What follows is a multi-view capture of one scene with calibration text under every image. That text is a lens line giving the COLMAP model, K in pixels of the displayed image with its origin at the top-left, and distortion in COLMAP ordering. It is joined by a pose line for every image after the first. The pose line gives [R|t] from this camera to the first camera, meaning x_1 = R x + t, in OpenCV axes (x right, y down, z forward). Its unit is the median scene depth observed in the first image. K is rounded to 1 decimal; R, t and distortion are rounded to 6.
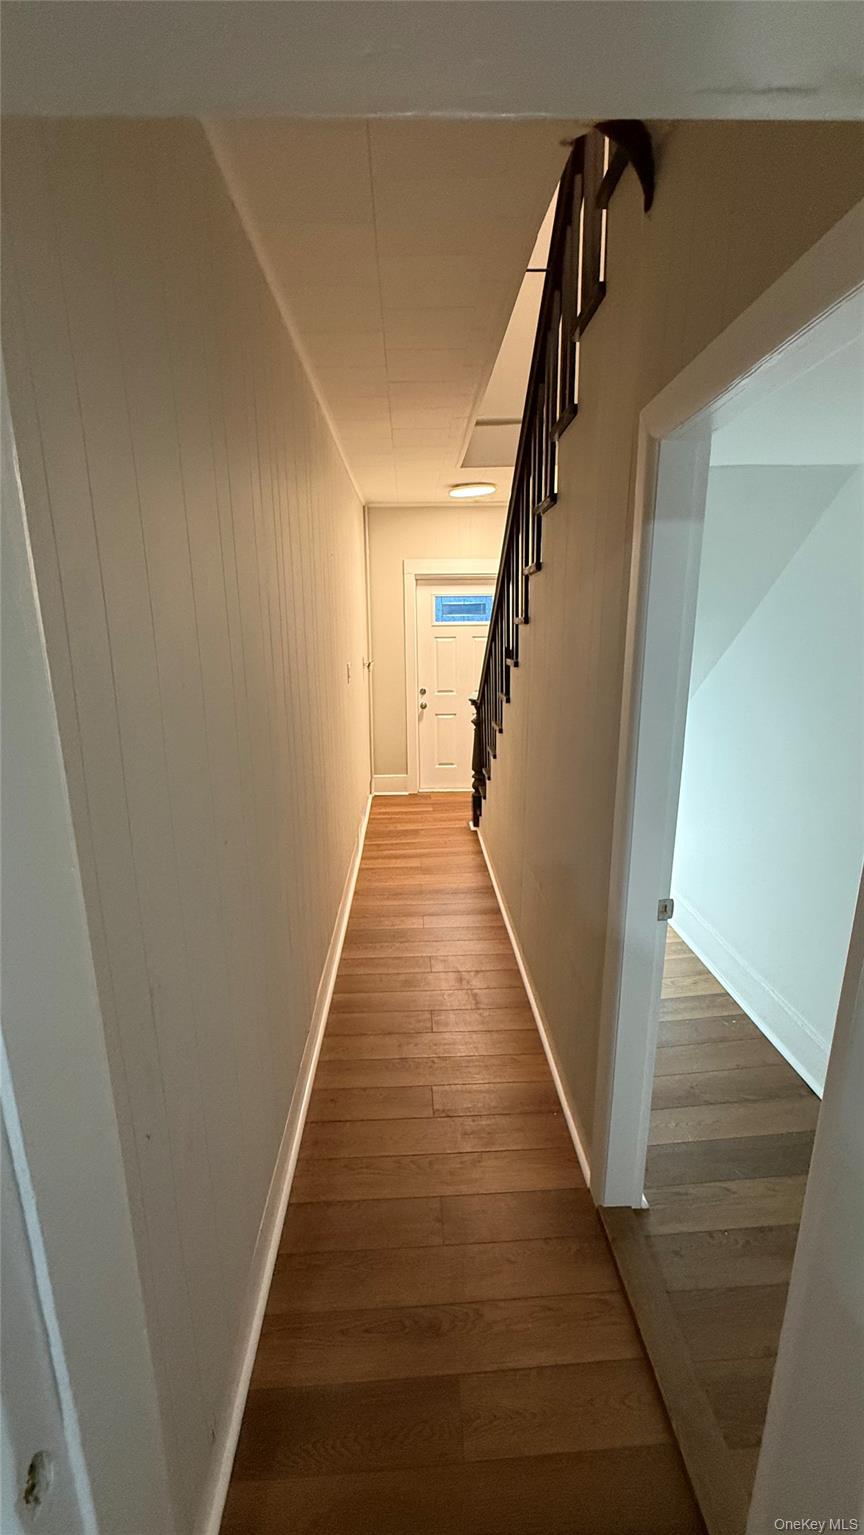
lens RADIAL K [[604.7, 0, 439.4], [0, 604.7, 751.9], [0, 0, 1]] dist [-0.000849, -0.000128]
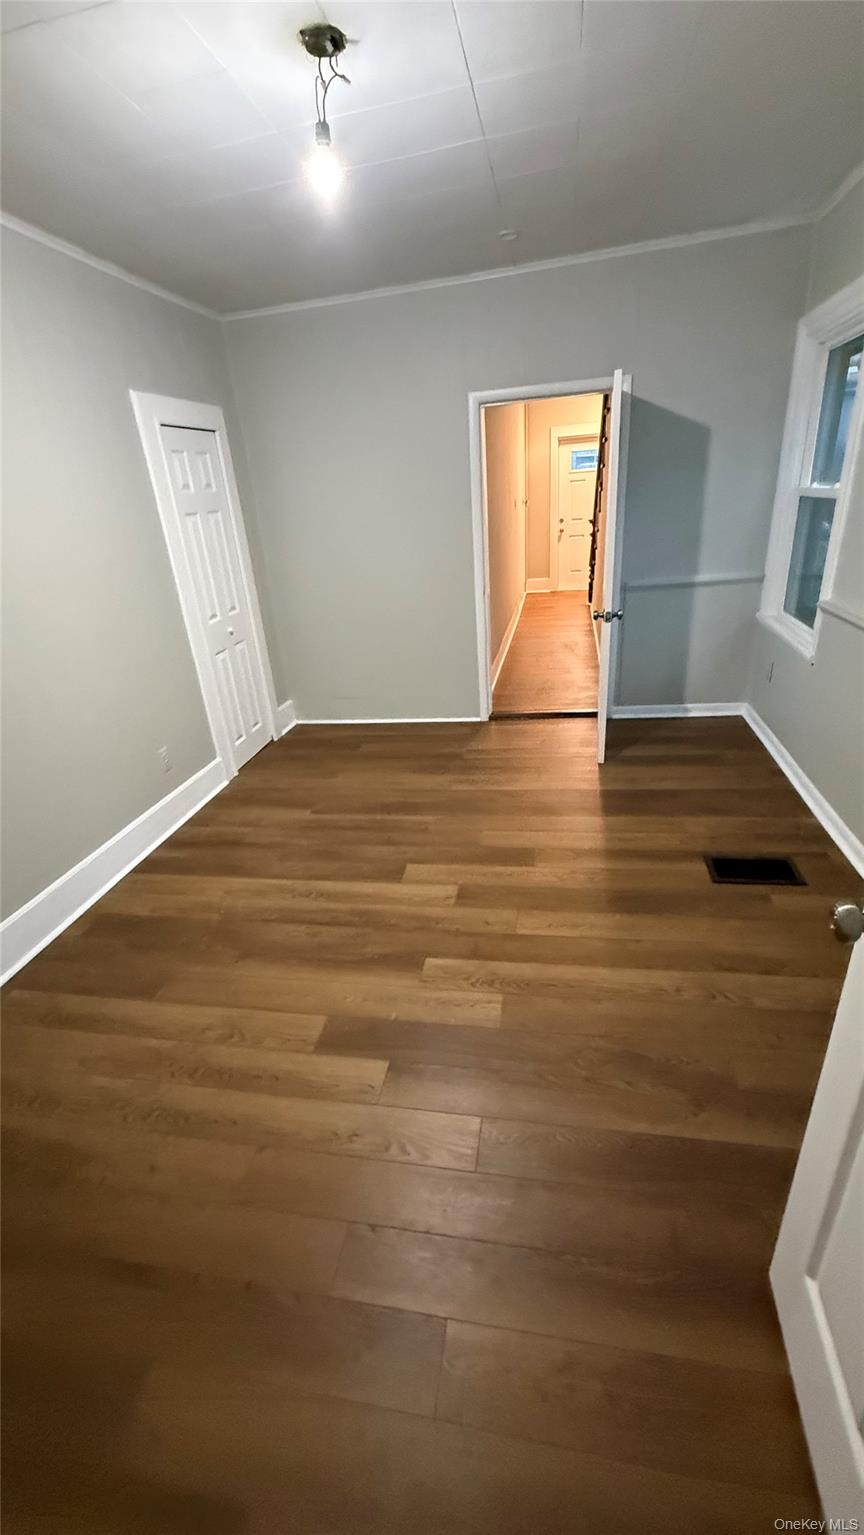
lens RADIAL K [[604.7, 0, 439.4], [0, 604.7, 751.9], [0, 0, 1]] dist [-0.000849, -0.000128]
pose [[0.968041, 0.045664, -0.246600, 0.080582], [0.004652, 0.979845, 0.199704, 0.173724], [0.250749, -0.194469, 0.948318, -0.660658]]
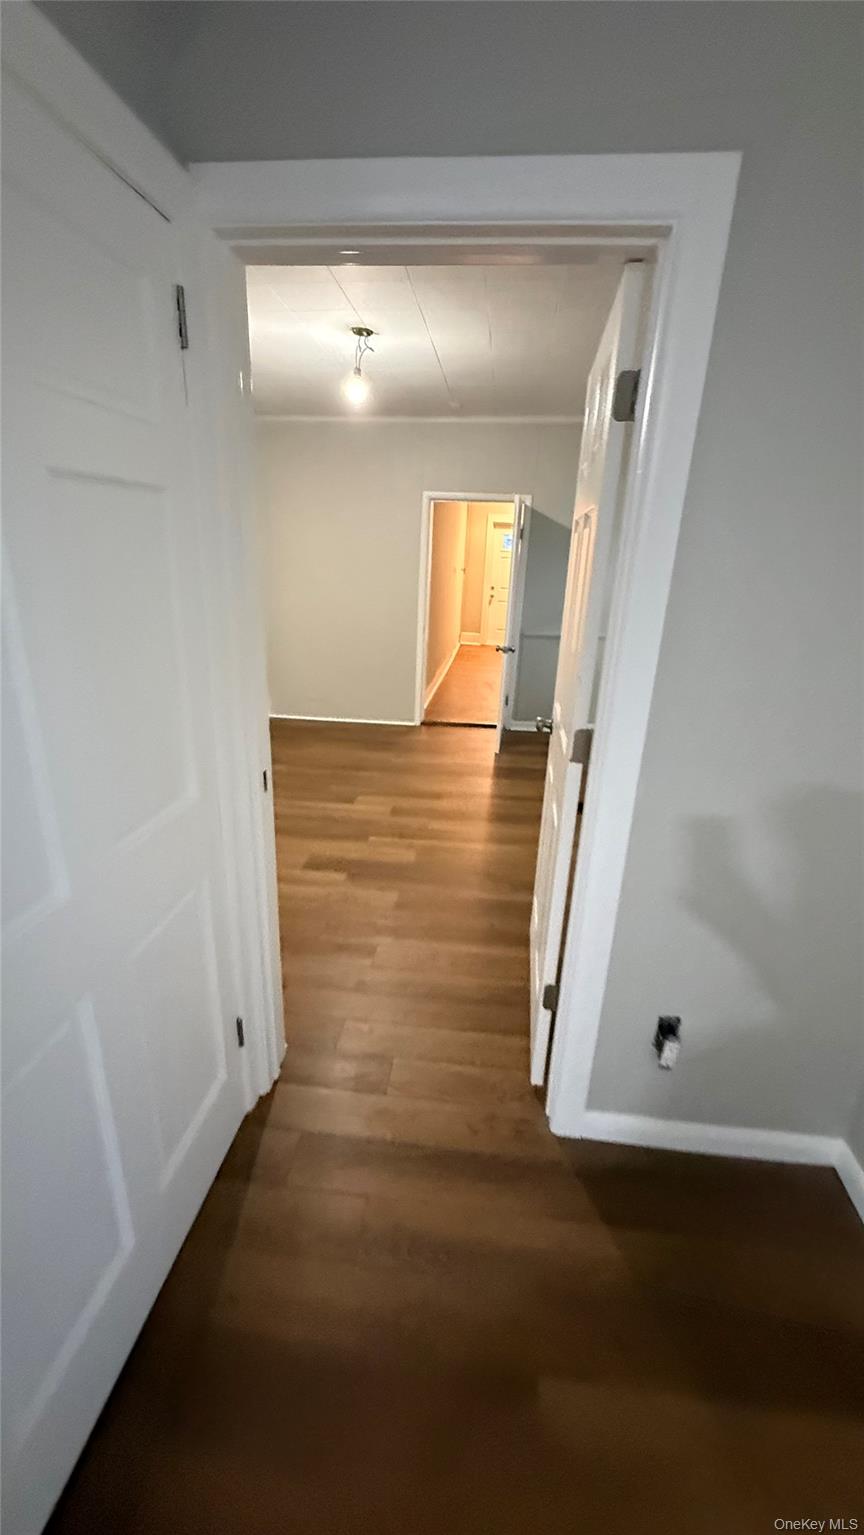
lens RADIAL K [[616.9, 0, 432.0], [0, 616.9, 767.5], [0, 0, 1]] dist [-0.000391, -0.000163]
pose [[0.982239, 0.106169, -0.154709, 0.147967], [-0.087383, 0.988483, 0.123556, 0.237507], [0.166045, -0.107842, 0.980204, -0.982659]]
